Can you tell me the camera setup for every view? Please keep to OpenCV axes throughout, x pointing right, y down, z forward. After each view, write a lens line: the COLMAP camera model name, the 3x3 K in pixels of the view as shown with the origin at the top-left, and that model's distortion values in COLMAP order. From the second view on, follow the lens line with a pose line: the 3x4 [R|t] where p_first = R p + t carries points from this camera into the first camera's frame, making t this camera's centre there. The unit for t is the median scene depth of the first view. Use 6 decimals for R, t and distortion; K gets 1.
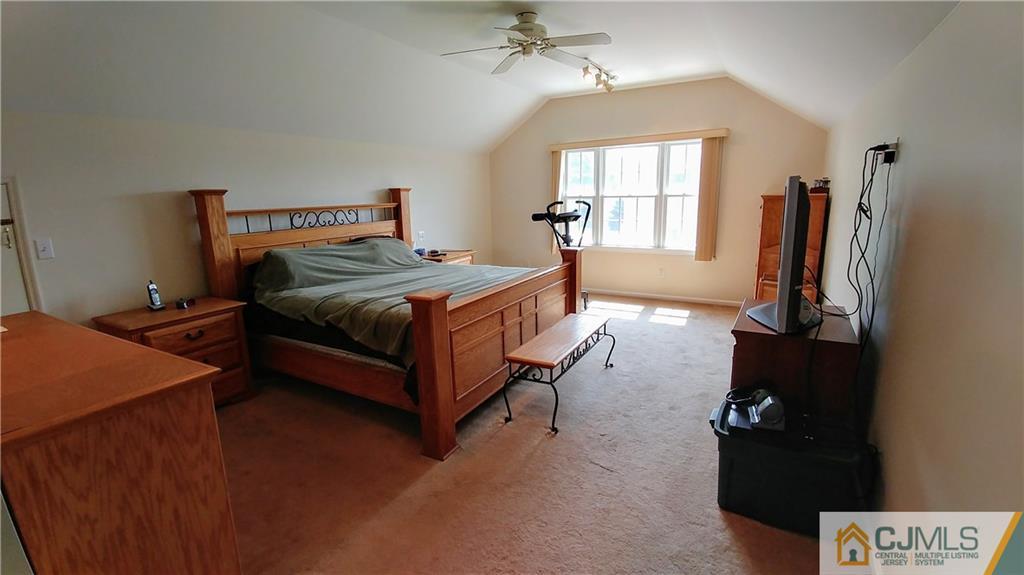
lens RADIAL K [[457.3, 0, 512.0], [0, 457.3, 287.5], [0, 0, 1]] dist [-0.021239, -0.000341]
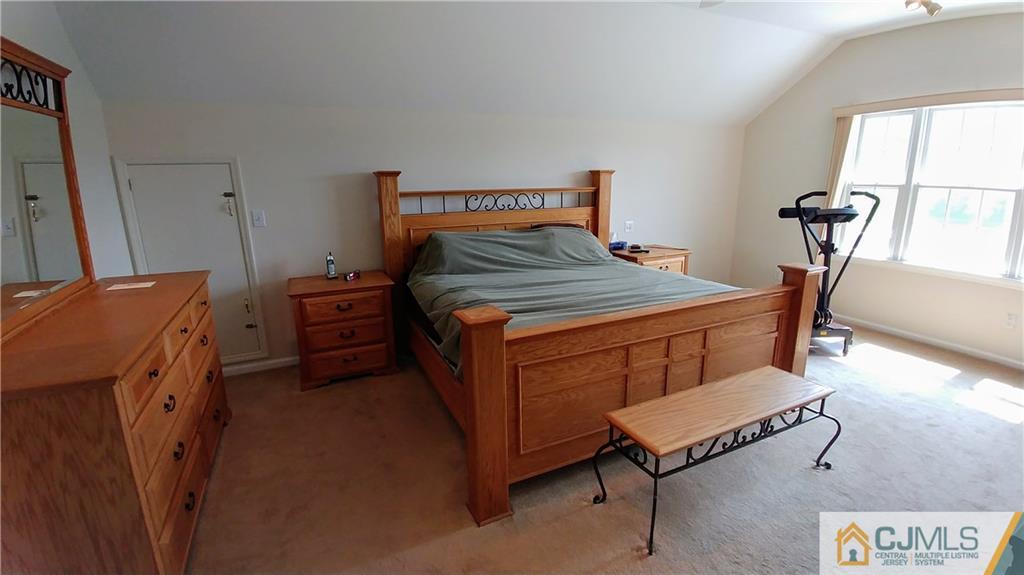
lens RADIAL K [[457.3, 0, 512.0], [0, 457.3, 287.5], [0, 0, 1]] dist [-0.021239, -0.000341]
pose [[0.812680, 0.148466, -0.563480, 0.183843], [-0.125086, 0.988903, 0.080150, -0.062423], [0.569127, 0.005347, 0.822232, 0.266710]]
